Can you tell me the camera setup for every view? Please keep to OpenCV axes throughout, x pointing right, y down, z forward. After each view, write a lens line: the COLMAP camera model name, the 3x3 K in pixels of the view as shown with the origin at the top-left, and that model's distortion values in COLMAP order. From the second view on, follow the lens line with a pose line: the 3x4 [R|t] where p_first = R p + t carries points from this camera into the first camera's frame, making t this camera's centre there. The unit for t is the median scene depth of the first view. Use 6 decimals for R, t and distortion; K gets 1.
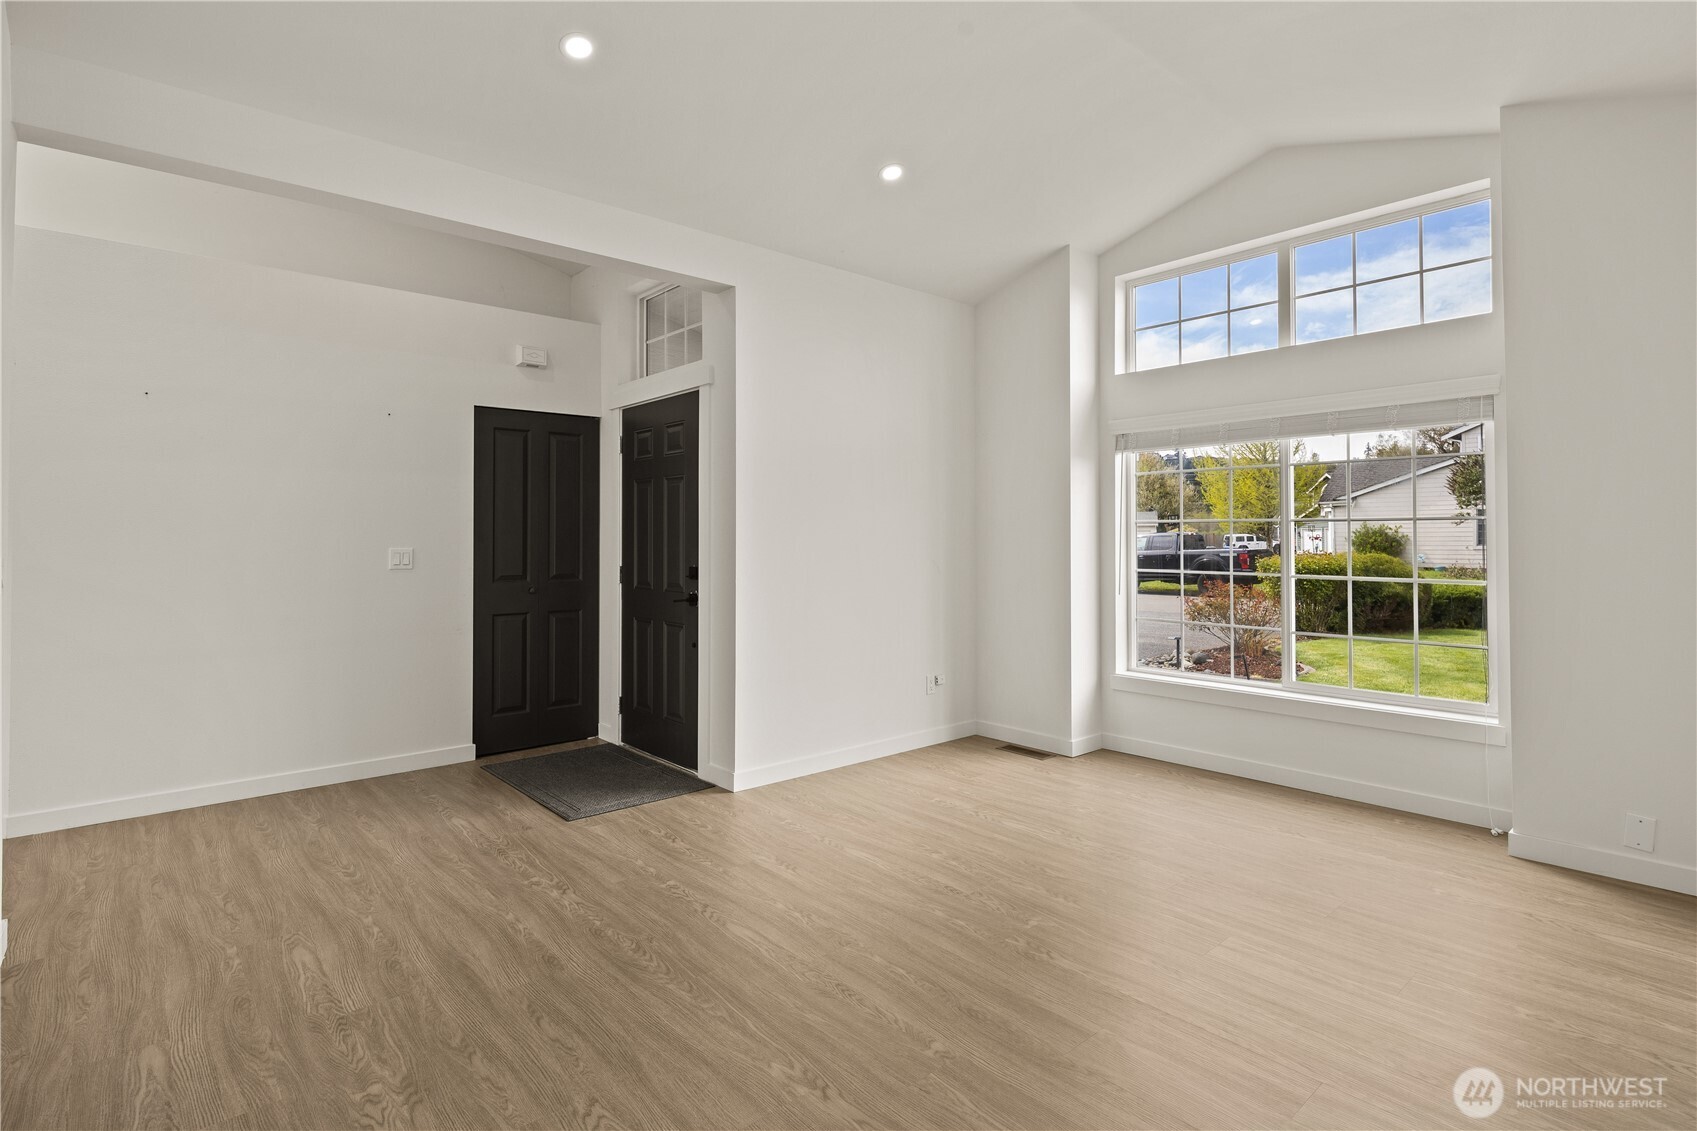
lens RADIAL K [[834.2, 0, 838.4], [0, 834.2, 535.4], [0, 0, 1]] dist [0.005706, 0.000038]
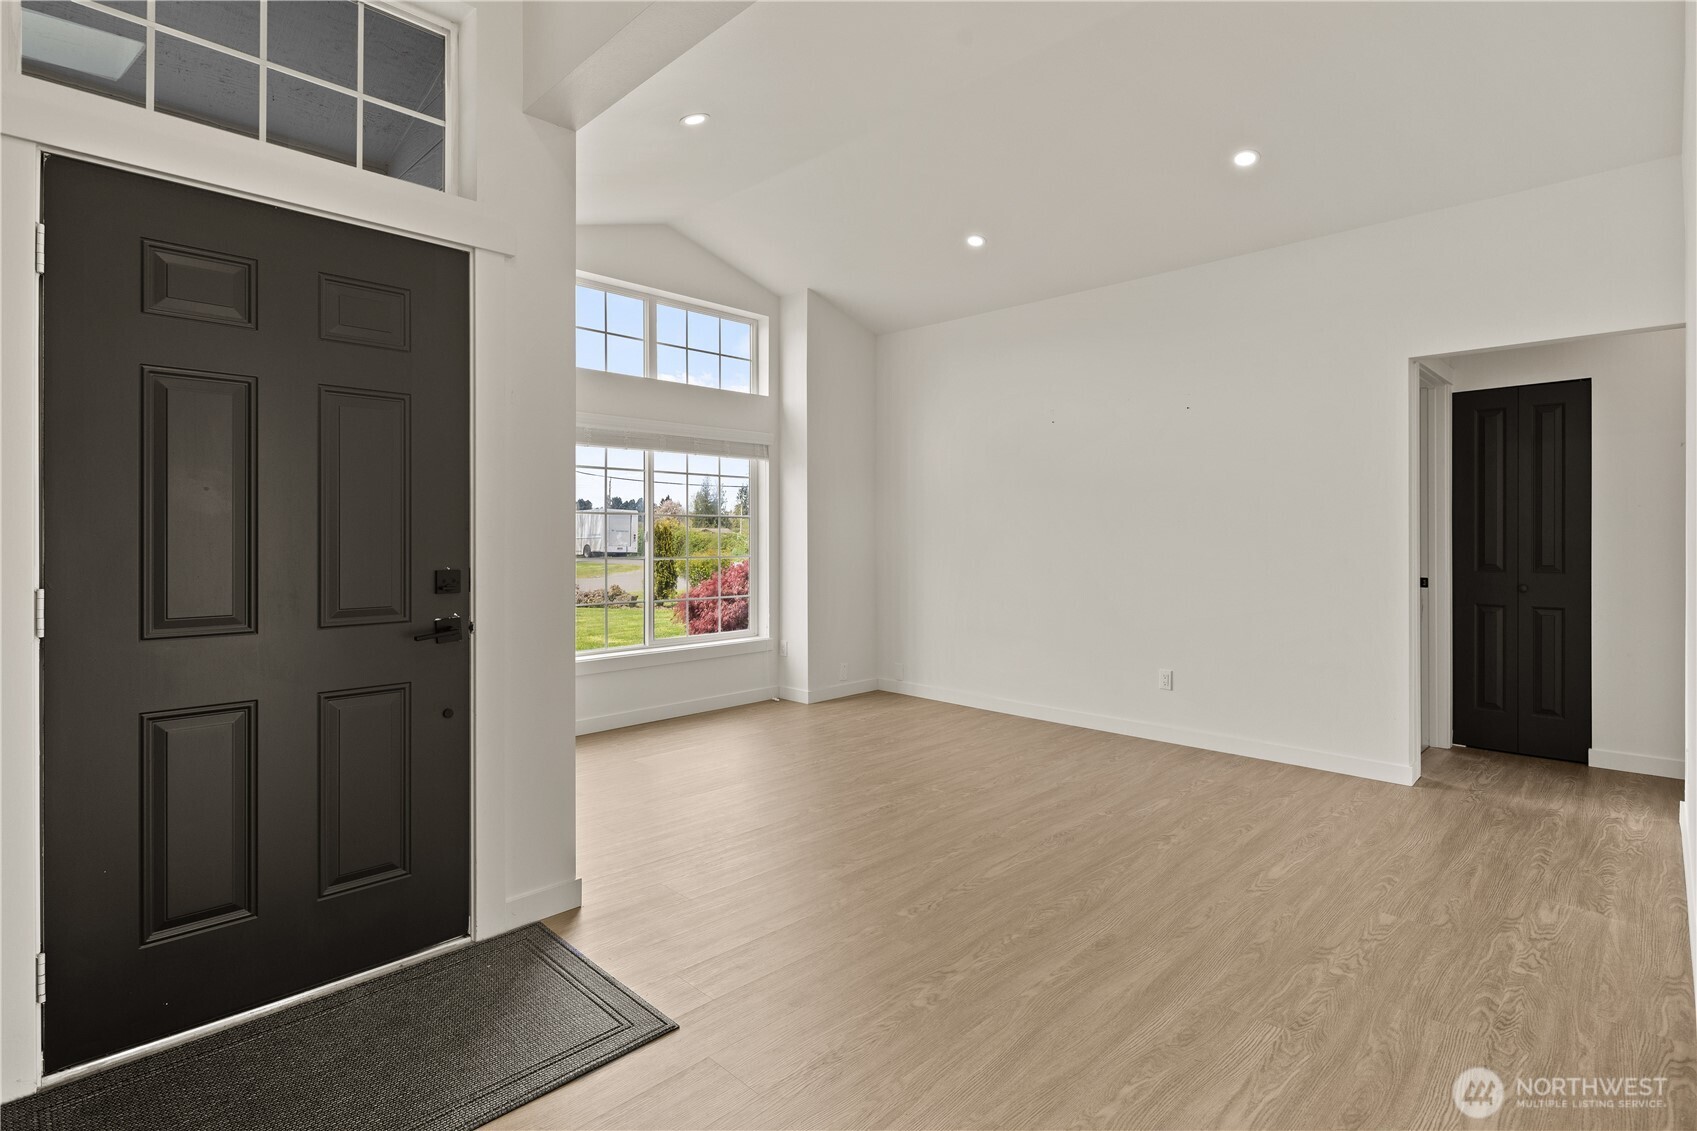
lens RADIAL K [[828.5, 0, 843.4], [0, 828.5, 553.7], [0, 0, 1]] dist [0.006853, -0.000745]
pose [[-0.074899, -0.019909, 0.996992, -1.369533], [-0.001795, 0.999802, 0.019830, 0.028180], [-0.997190, -0.000304, -0.074920, 1.462785]]
